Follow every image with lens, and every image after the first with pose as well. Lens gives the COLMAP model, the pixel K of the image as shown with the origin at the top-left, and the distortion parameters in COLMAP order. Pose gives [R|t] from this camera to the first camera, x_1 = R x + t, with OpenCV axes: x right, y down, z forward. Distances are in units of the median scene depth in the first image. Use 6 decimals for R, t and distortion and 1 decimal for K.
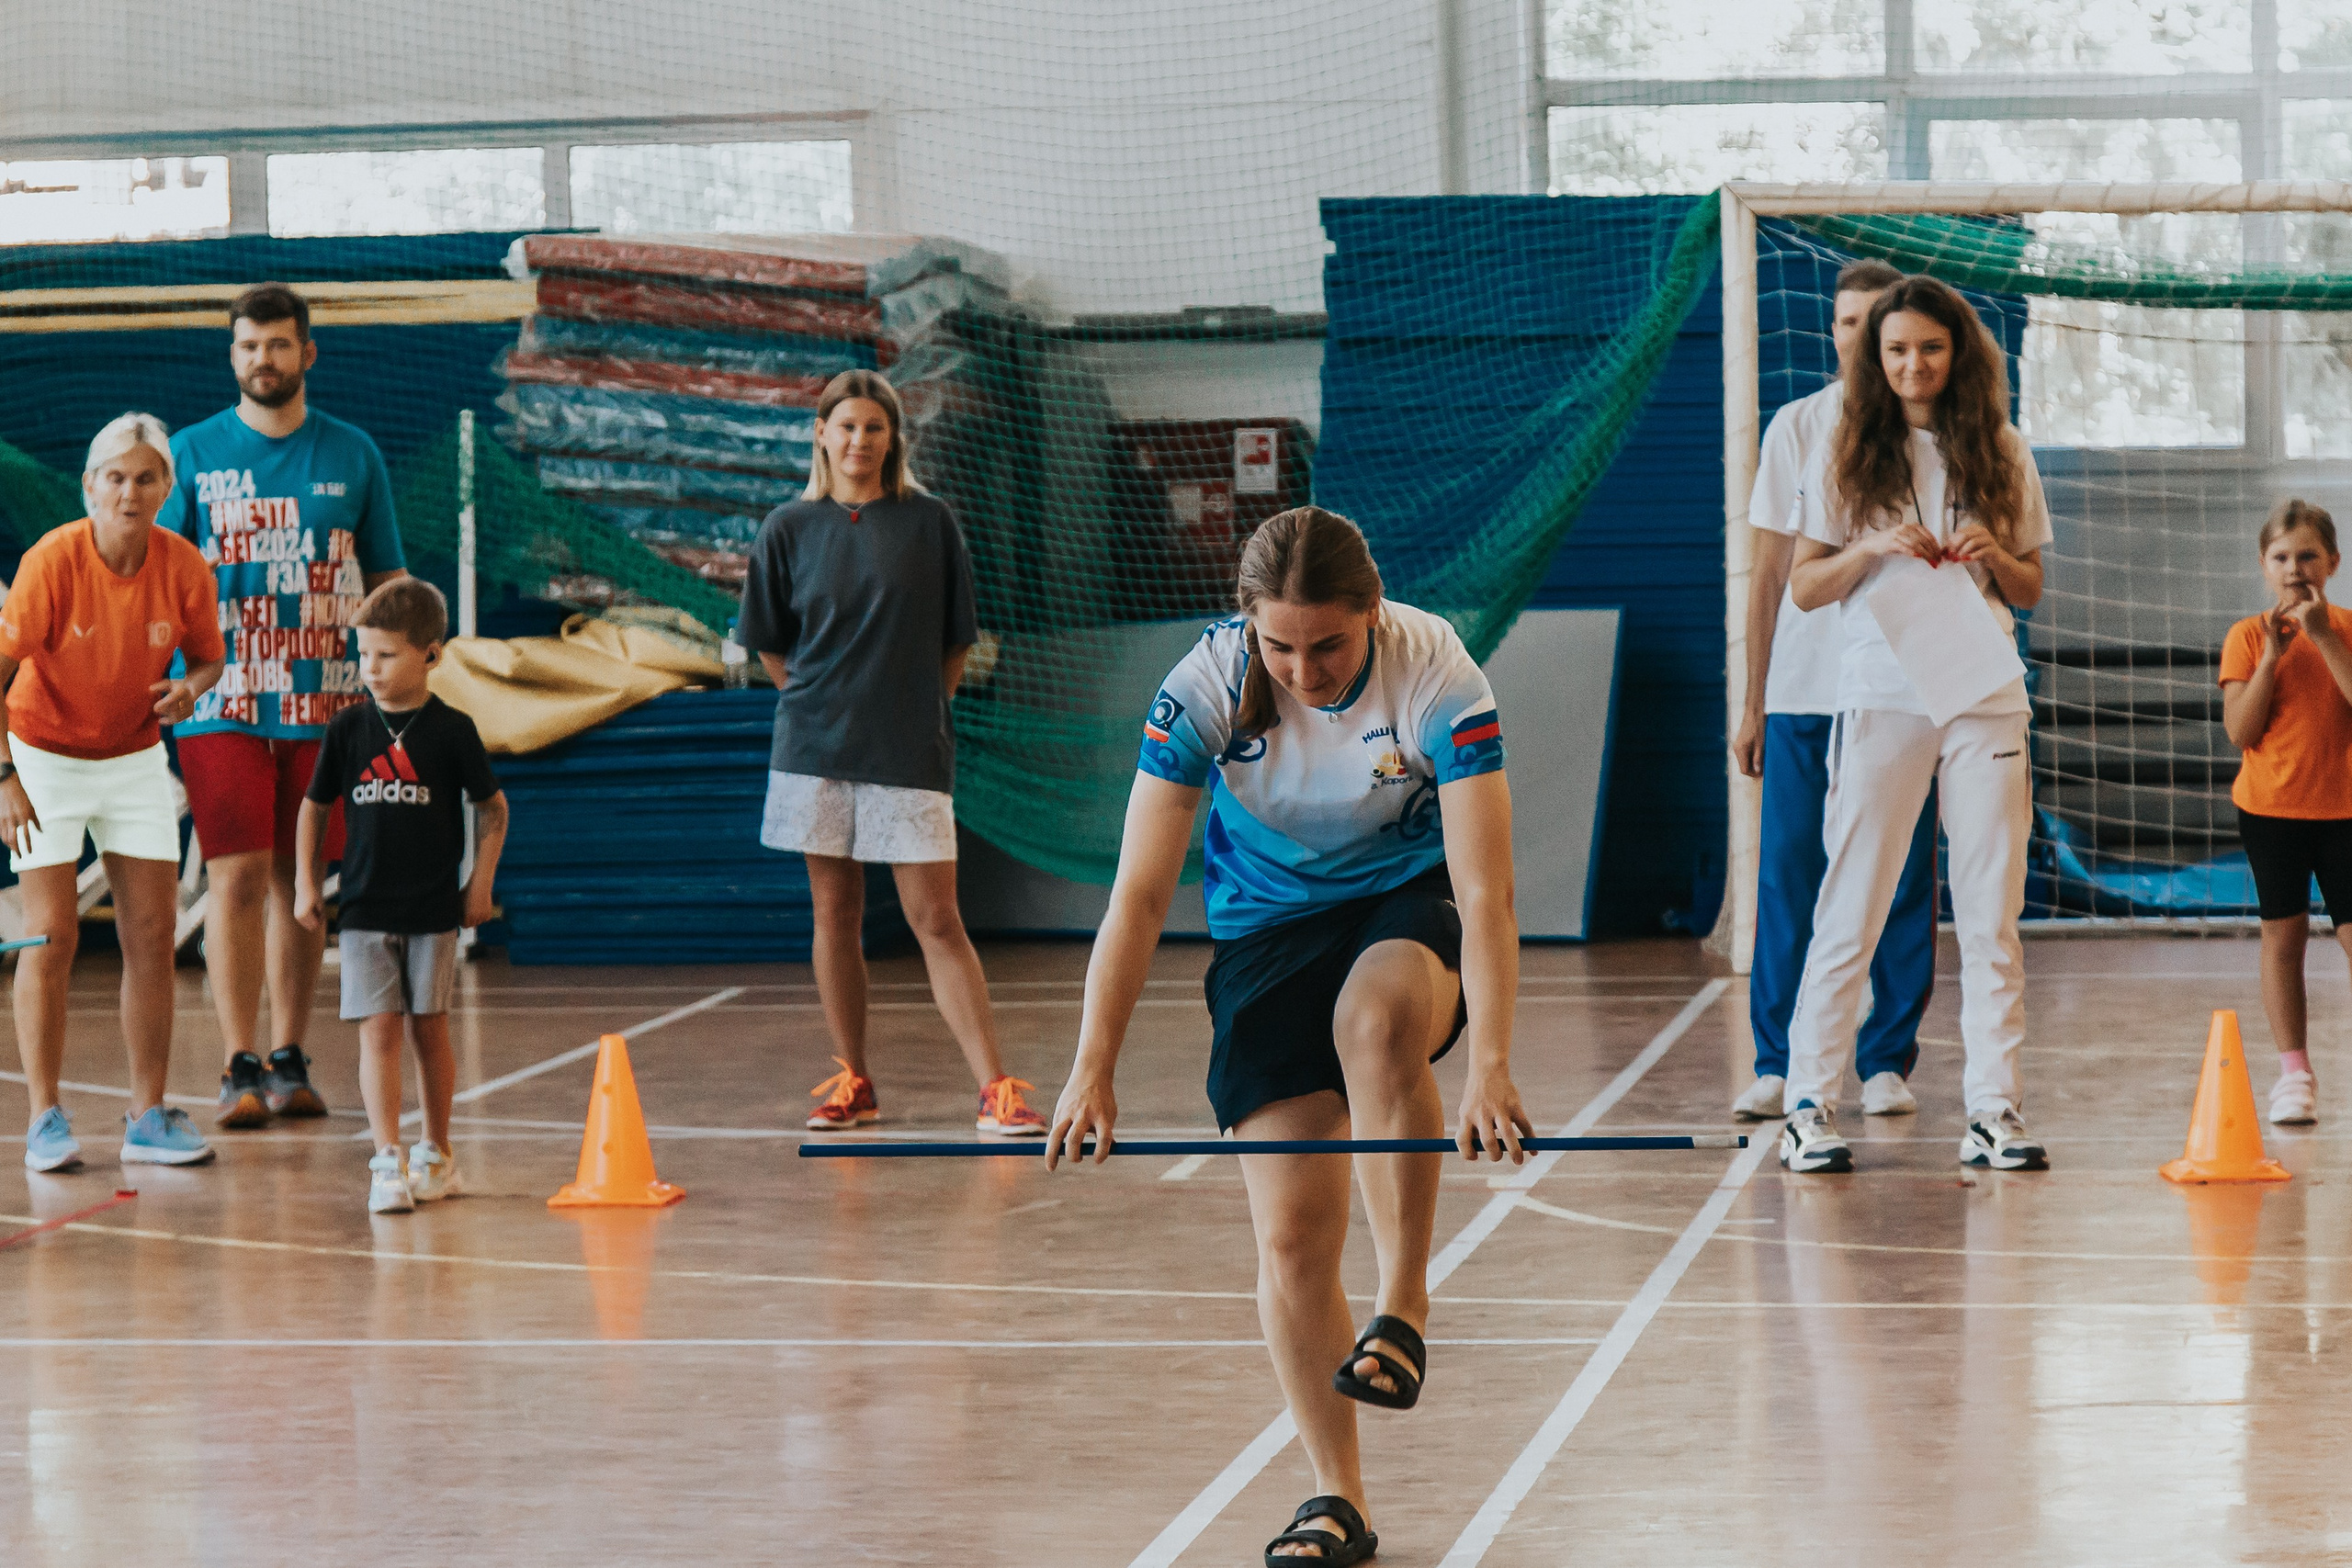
lens RADIAL K [[8161.7, 0, 1183.3], [0, 8161.7, 780.5], [0, 0, 1]] dist [-0.432929, 0.000000]
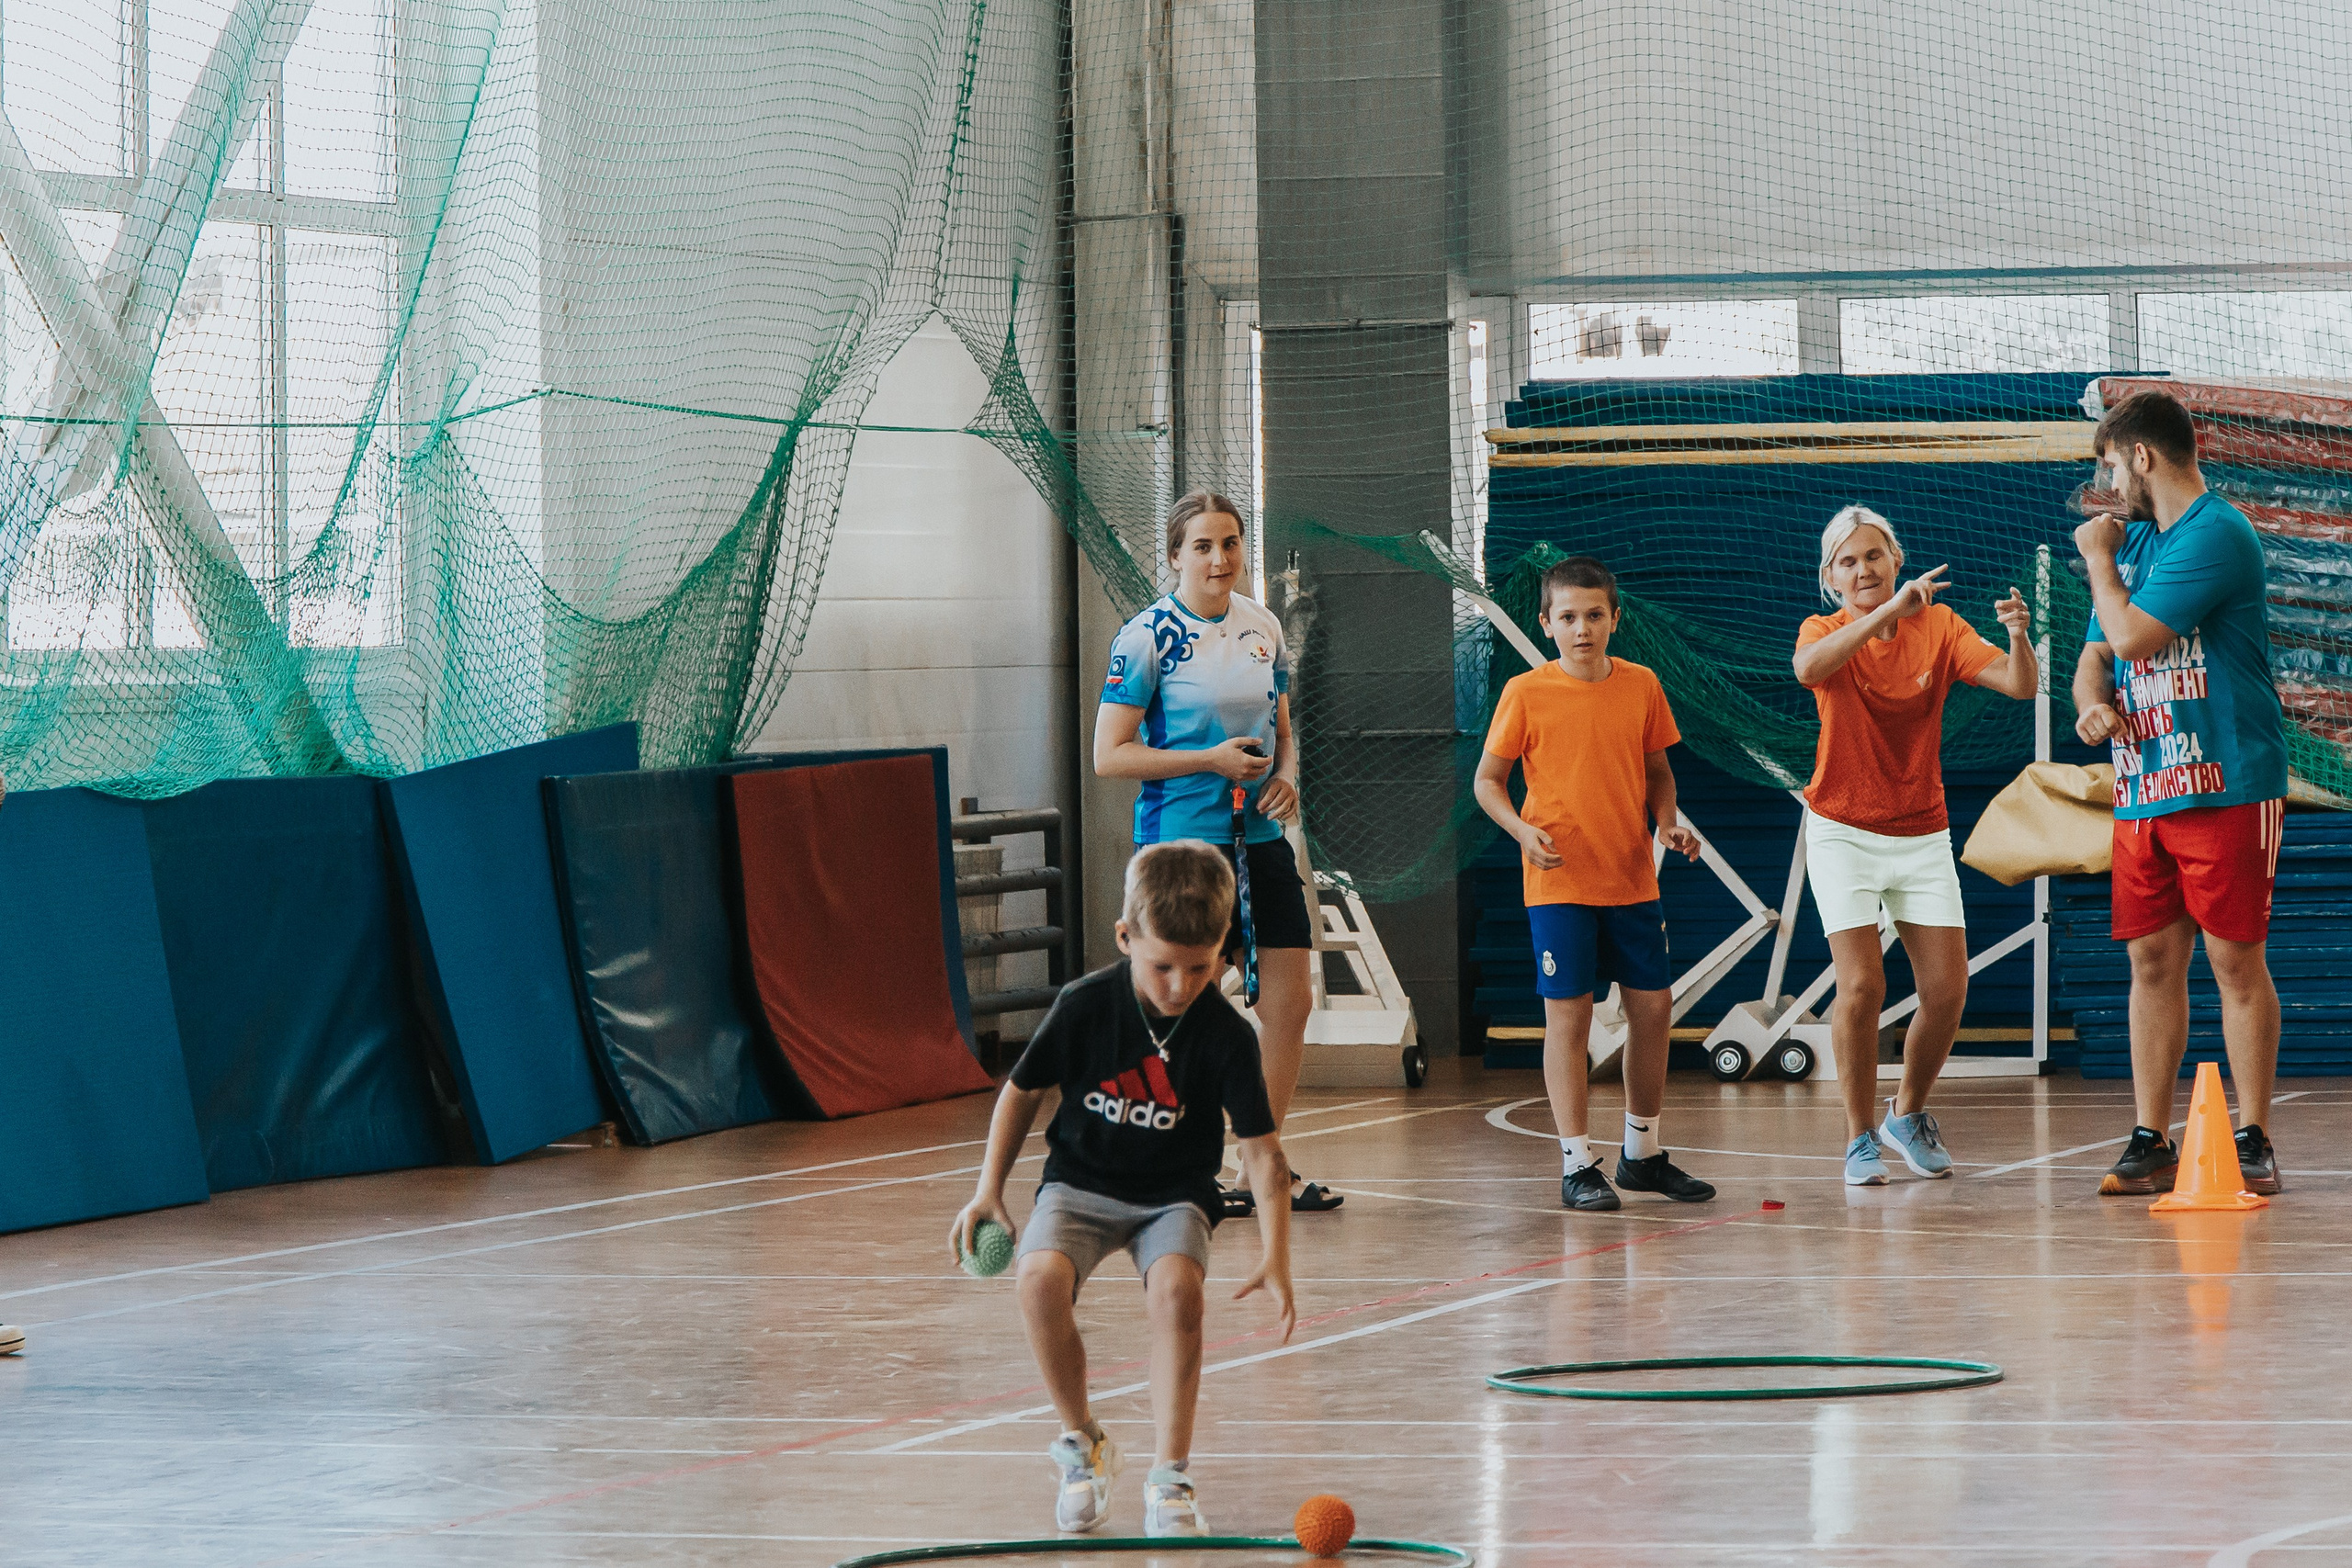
lens RADIAL K [[10420.0, 0, 1220.0], [0, 10420.0, 706.6], [0, 0, 1]] dist [-0.867783, 0.000000]
pose [[0.989373, 0.005393, -0.145298, -0.000103], [-0.011225, 0.999162, -0.039353, 0.028278], [0.144964, 0.040566, 0.988605, -0.320373]]
